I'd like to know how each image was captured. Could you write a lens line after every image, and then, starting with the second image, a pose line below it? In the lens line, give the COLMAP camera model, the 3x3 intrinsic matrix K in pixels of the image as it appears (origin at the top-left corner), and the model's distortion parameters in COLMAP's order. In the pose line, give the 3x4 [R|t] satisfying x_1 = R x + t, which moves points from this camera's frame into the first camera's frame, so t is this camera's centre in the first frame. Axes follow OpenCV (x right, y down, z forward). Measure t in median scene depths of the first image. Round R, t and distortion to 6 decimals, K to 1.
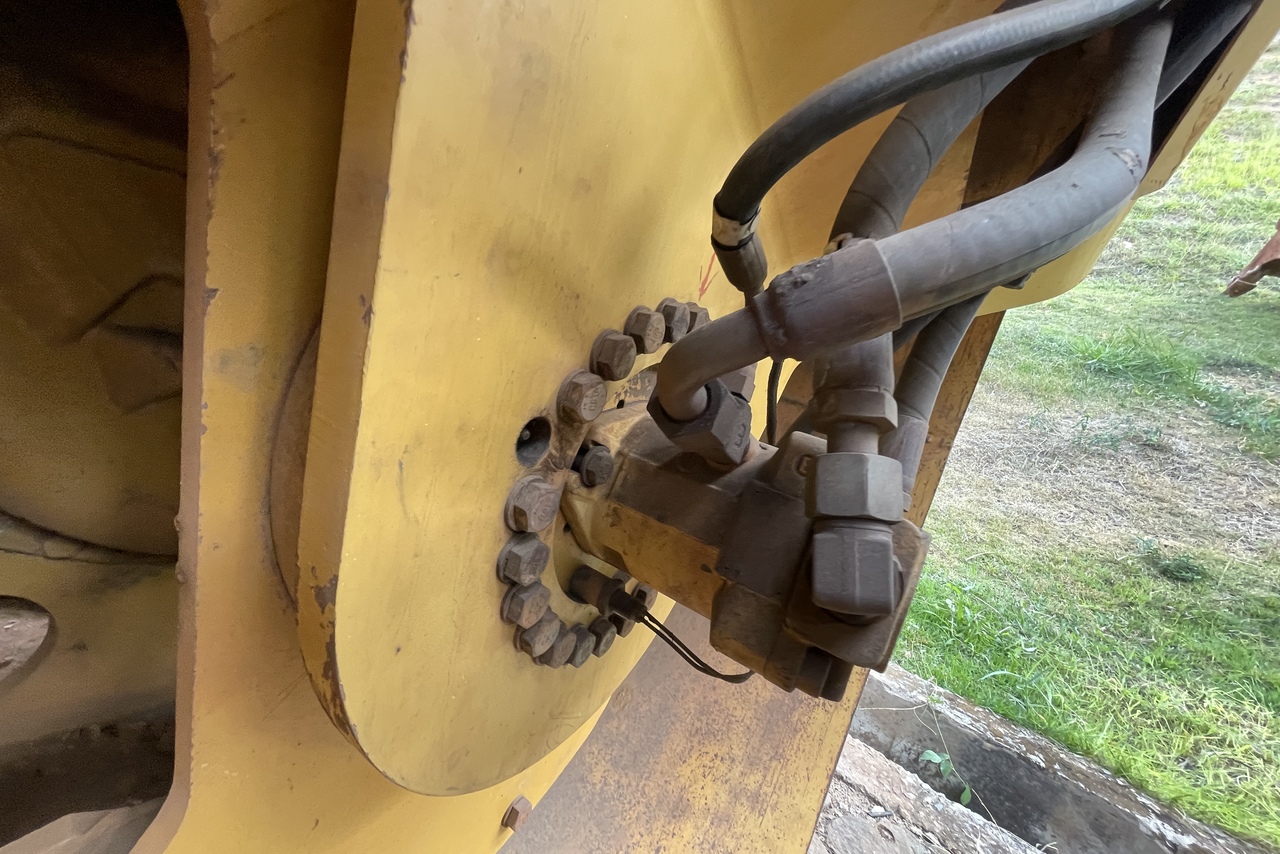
lens RADIAL K [[513.8, 0, 642.0], [0, 513.8, 427.7], [0, 0, 1]] dist [-0.000581, -0.000023]
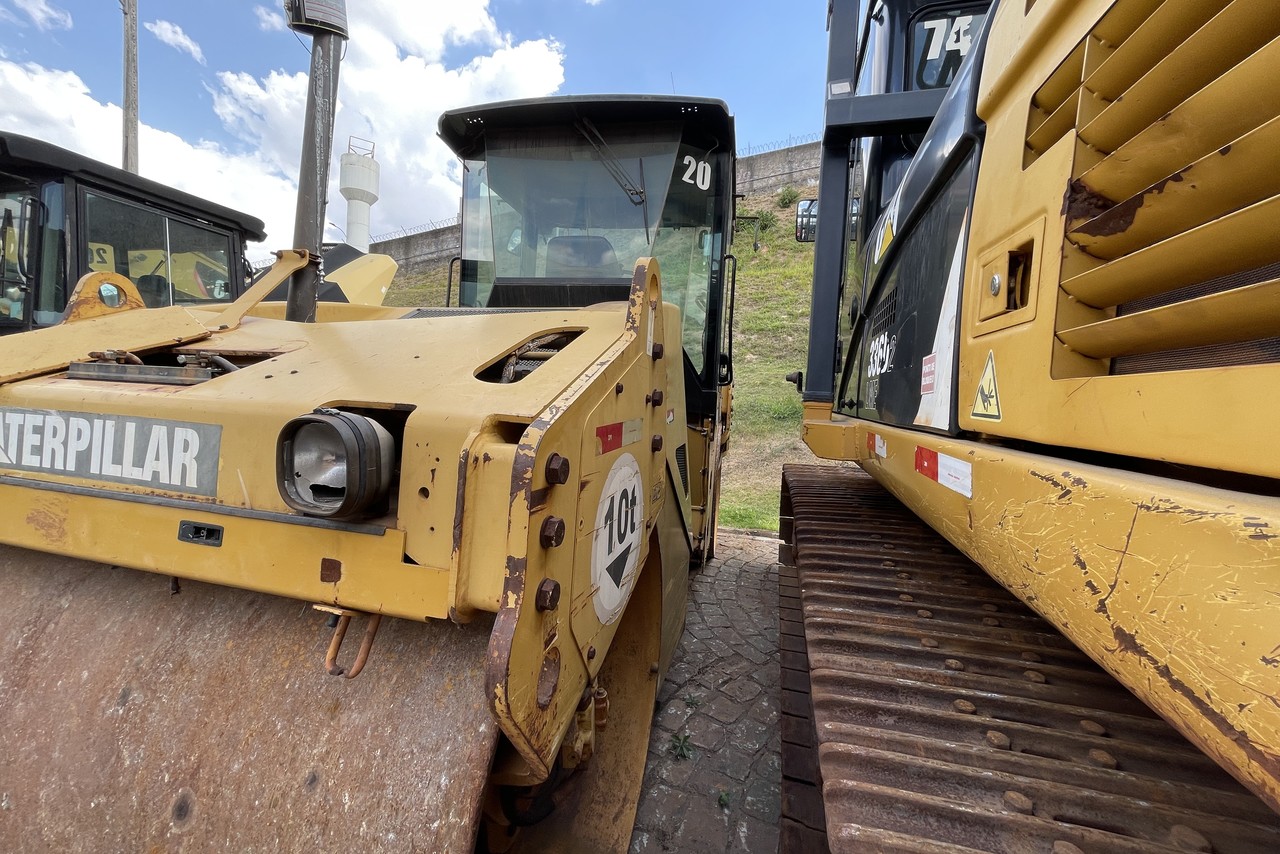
lens RADIAL K [[513.8, 0, 641.0], [0, 513.8, 426.2], [0, 0, 1]] dist [-0.000581, -0.000023]
pose [[0.917860, -0.212230, 0.335397, -0.425107], [0.245590, 0.967523, -0.059868, -0.075560], [-0.311798, 0.137320, 0.940173, -0.870582]]
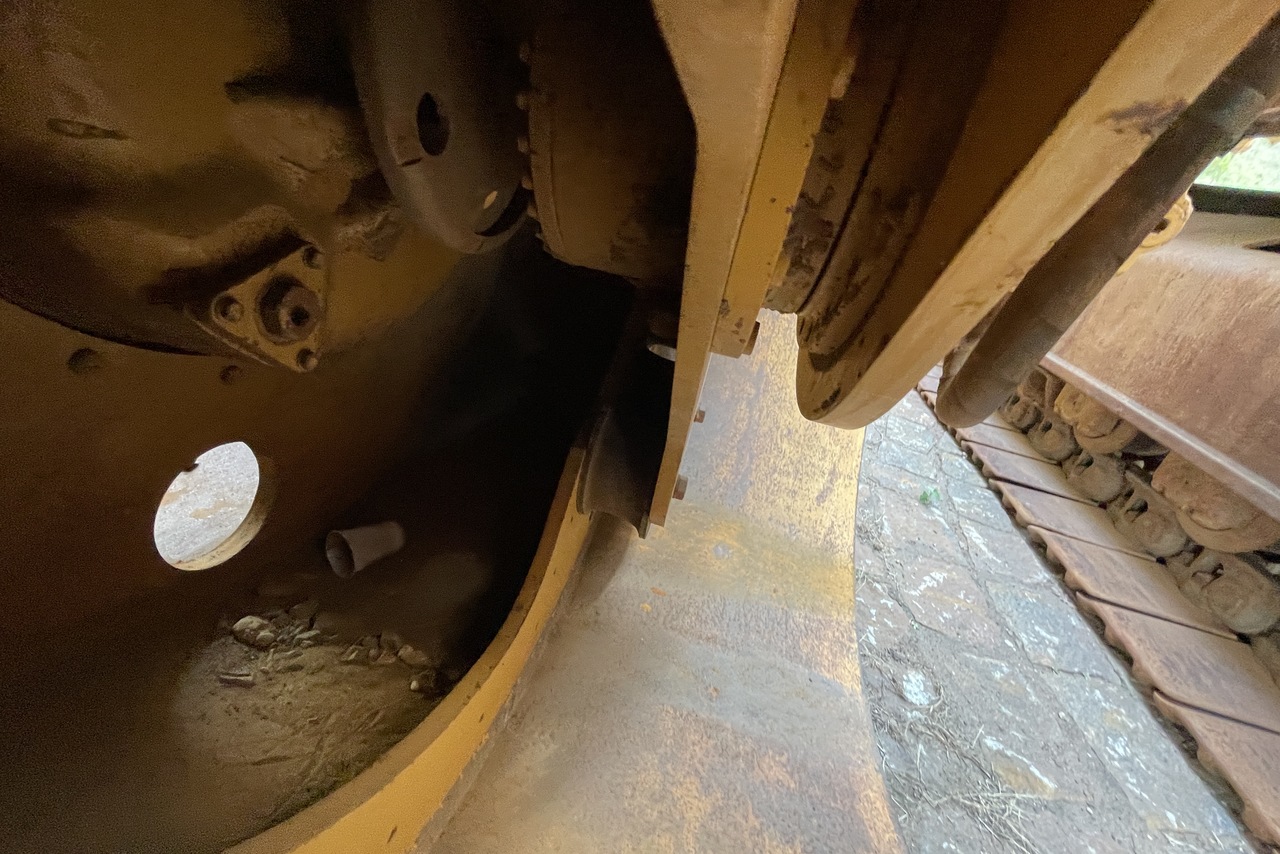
lens RADIAL K [[513.8, 0, 636.7], [0, 513.8, 420.7], [0, 0, 1]] dist [-0.000581, -0.000023]
pose [[0.916007, -0.236092, 0.324332, -0.502568], [0.113924, 0.928290, 0.353977, 0.056412], [-0.384645, -0.287296, 0.877217, -0.629988]]
